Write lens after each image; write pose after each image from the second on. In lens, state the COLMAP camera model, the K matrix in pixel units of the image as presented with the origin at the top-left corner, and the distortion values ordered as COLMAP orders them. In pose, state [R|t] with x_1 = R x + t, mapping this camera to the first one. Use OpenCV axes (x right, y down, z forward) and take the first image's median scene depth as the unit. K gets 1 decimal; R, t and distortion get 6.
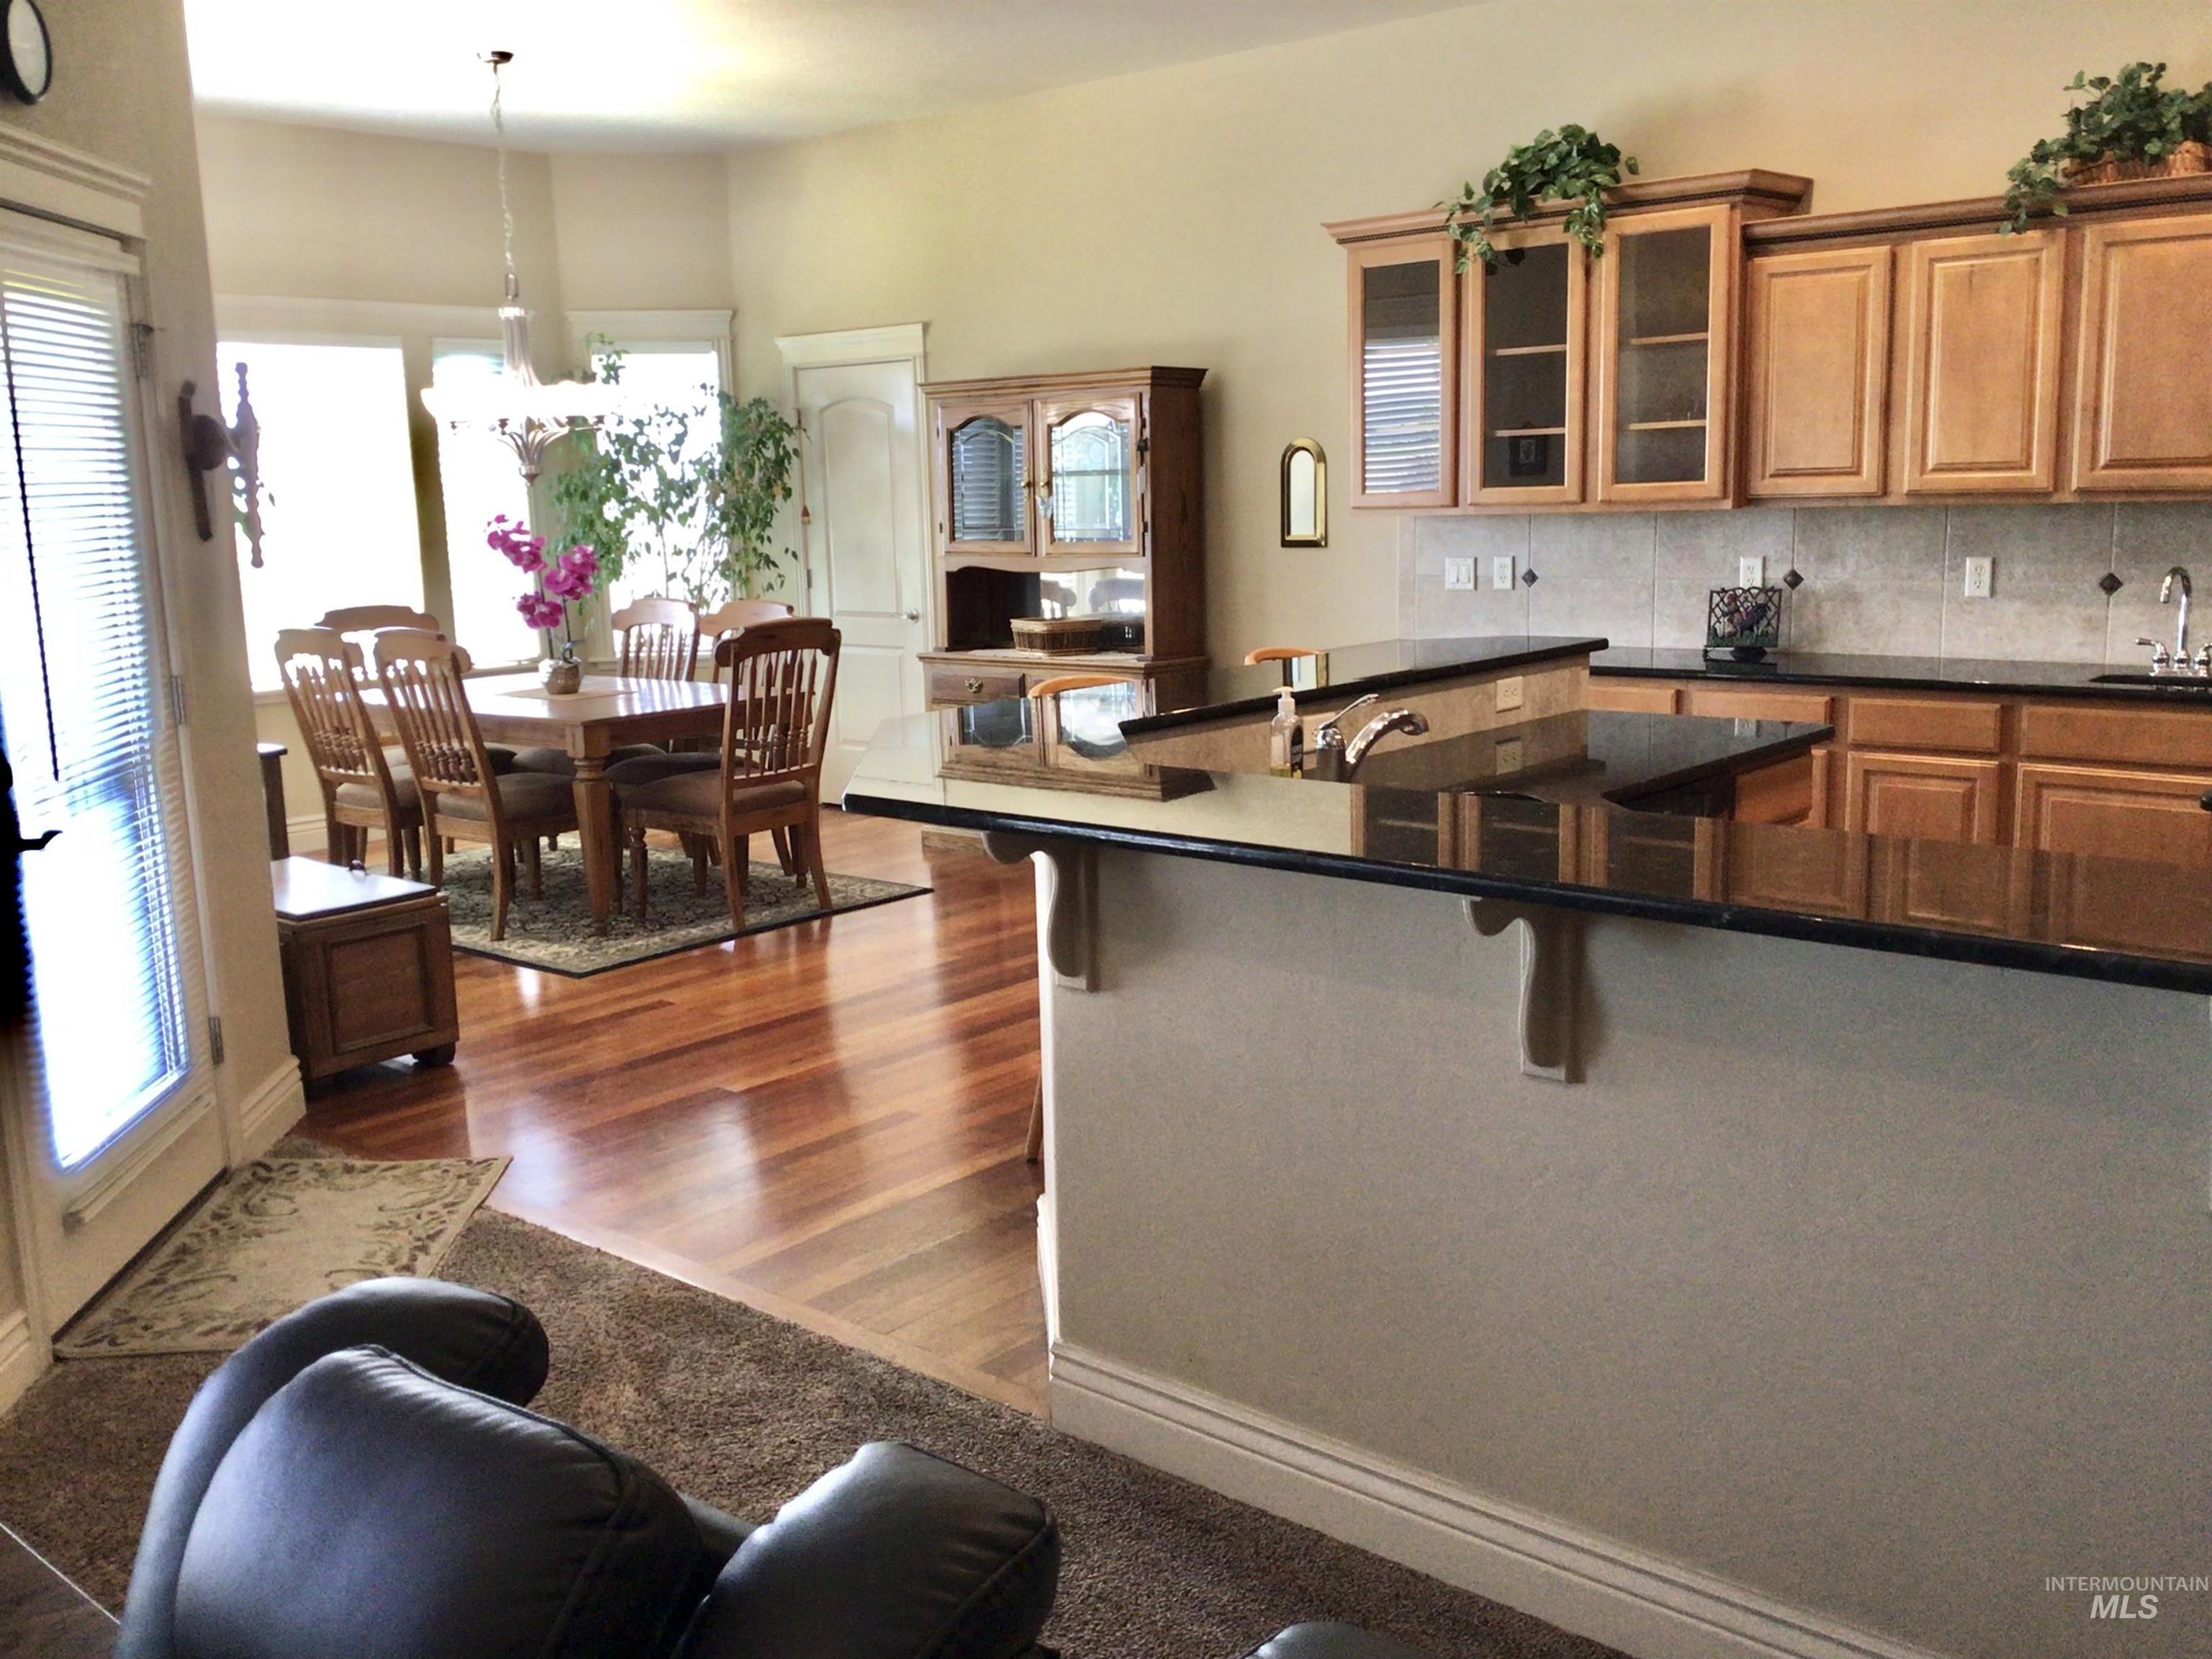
lens RADIAL K [[2003.3, 0, 1108.1], [0, 2003.3, 825.1], [0, 0, 1]] dist [0.063239, -0.063895]
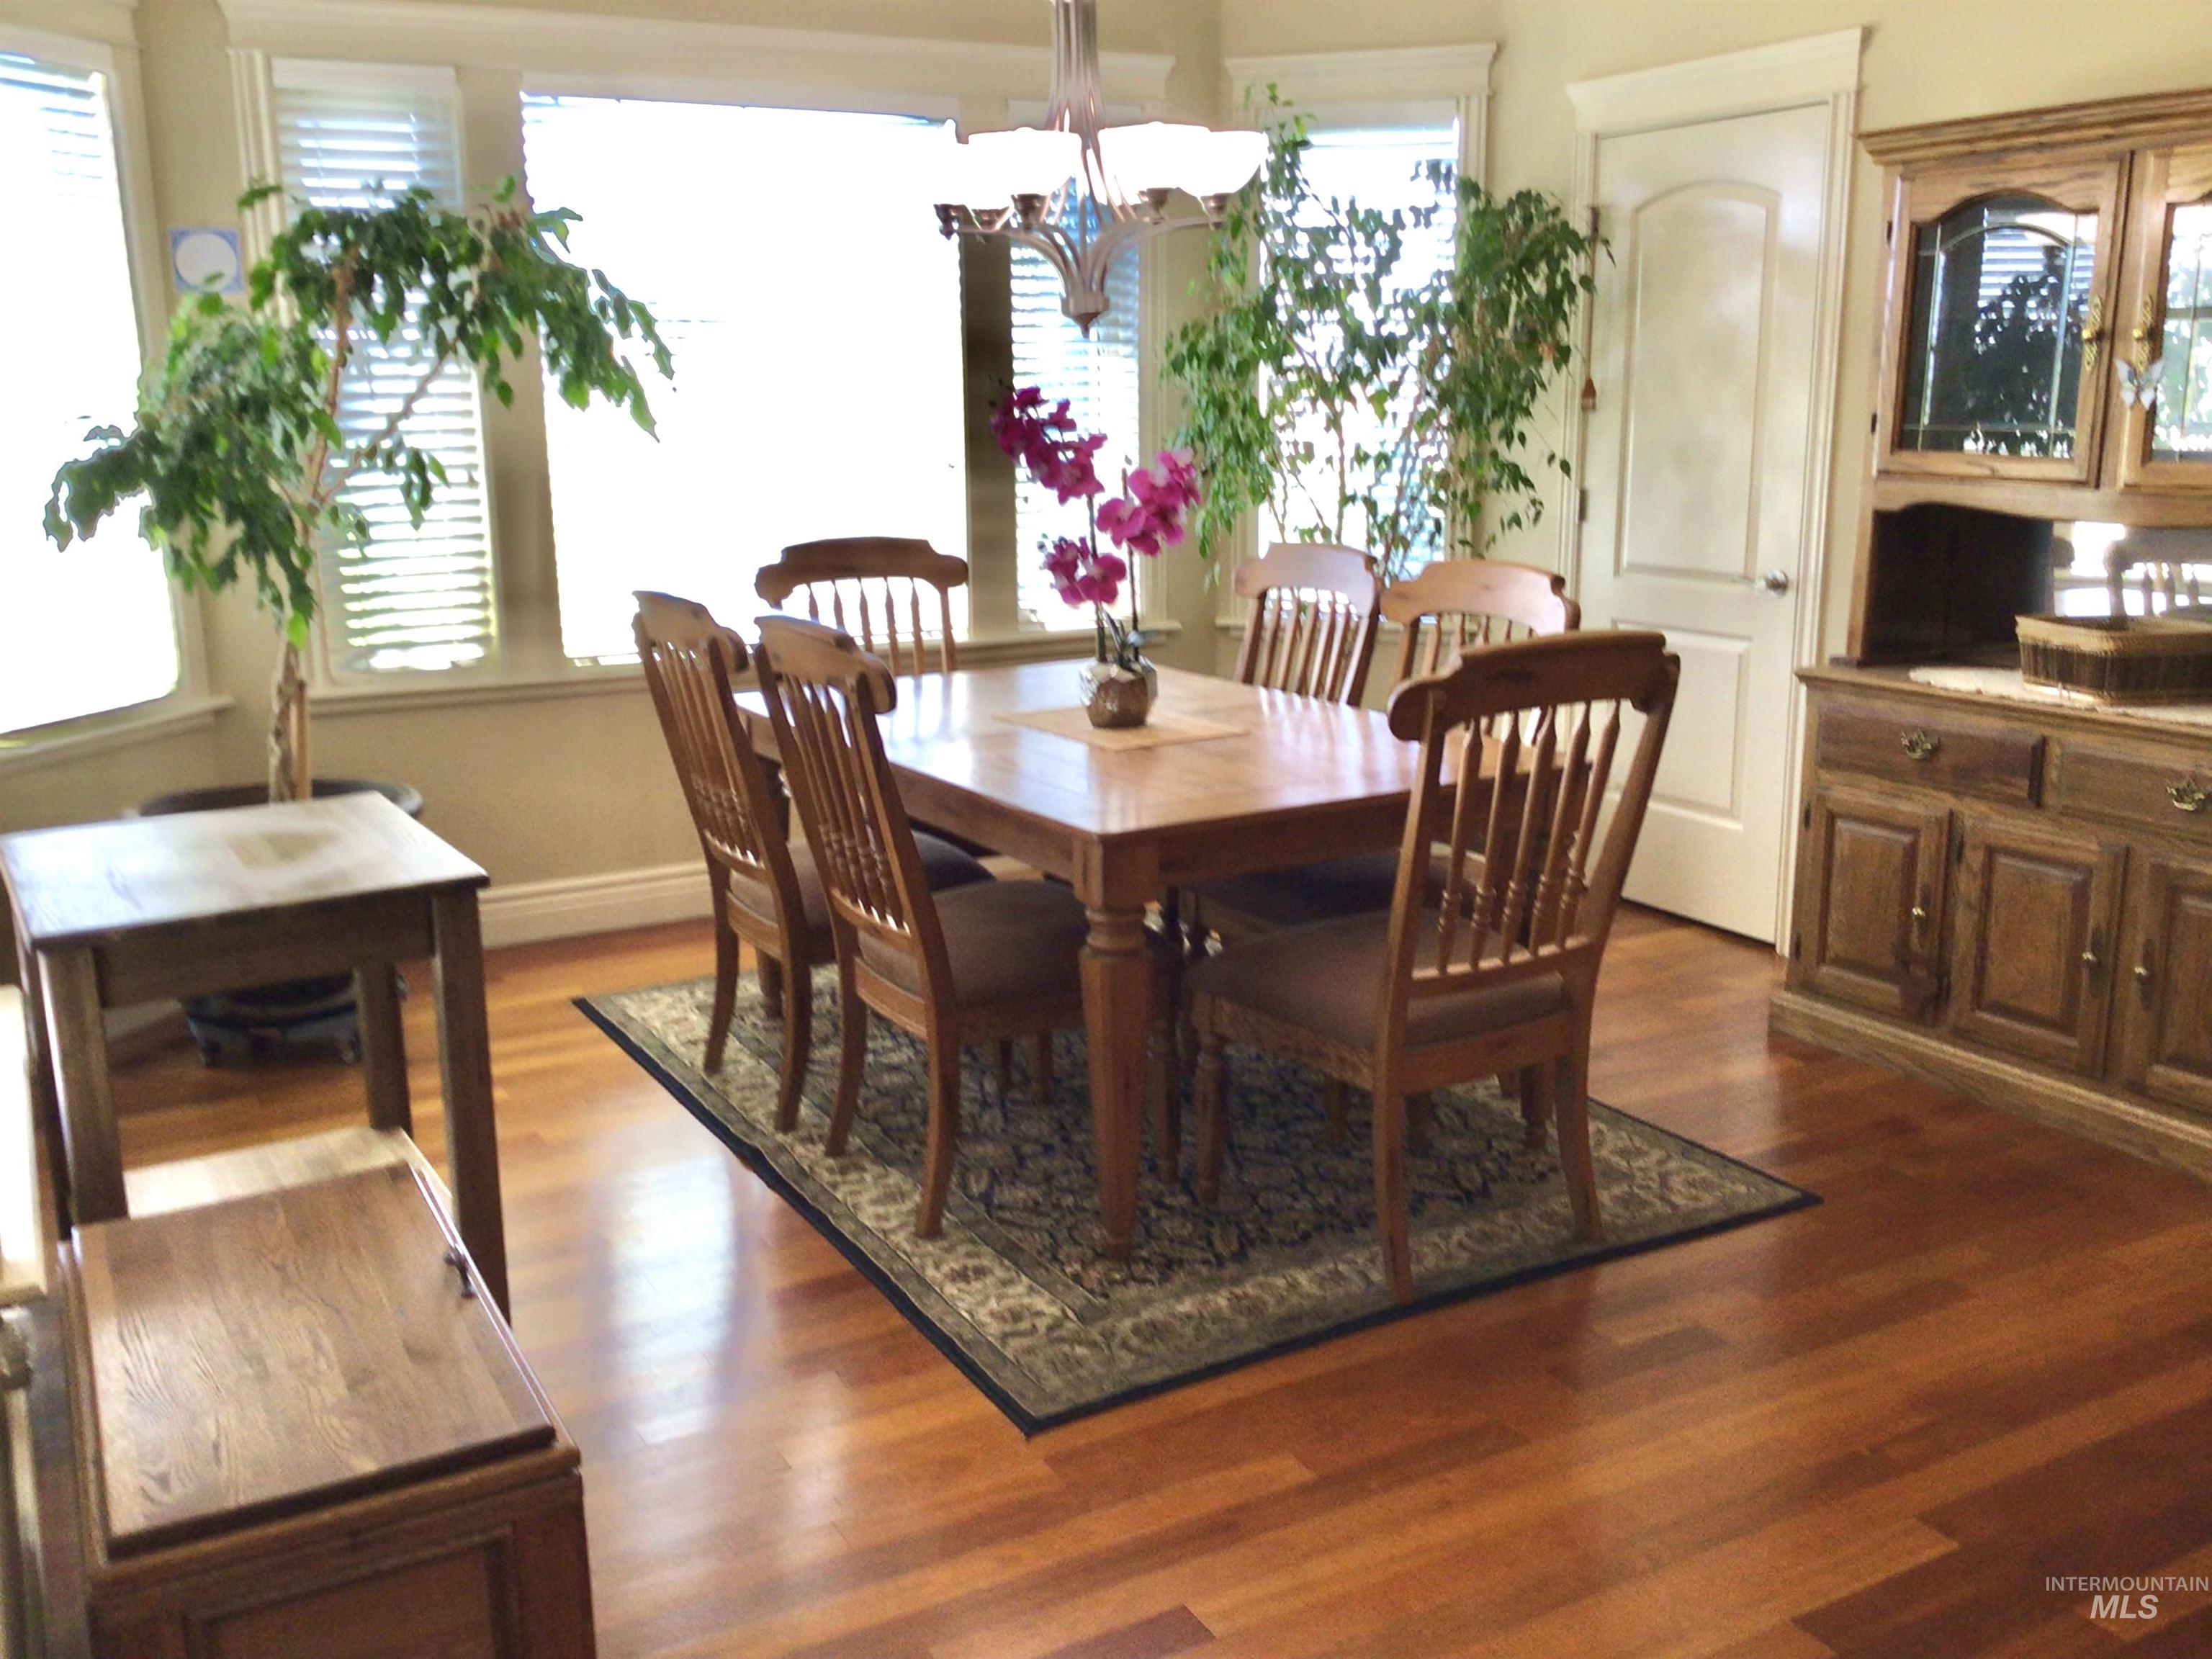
lens RADIAL K [[2003.3, 0, 1044.4], [0, 2003.3, 824.1], [0, 0, 1]] dist [0.063239, -0.063895]
pose [[0.927533, 0.093497, -0.361858, -0.078963], [-0.072489, 0.994822, 0.071235, -0.065436], [0.366644, -0.039842, 0.929508, 0.422531]]
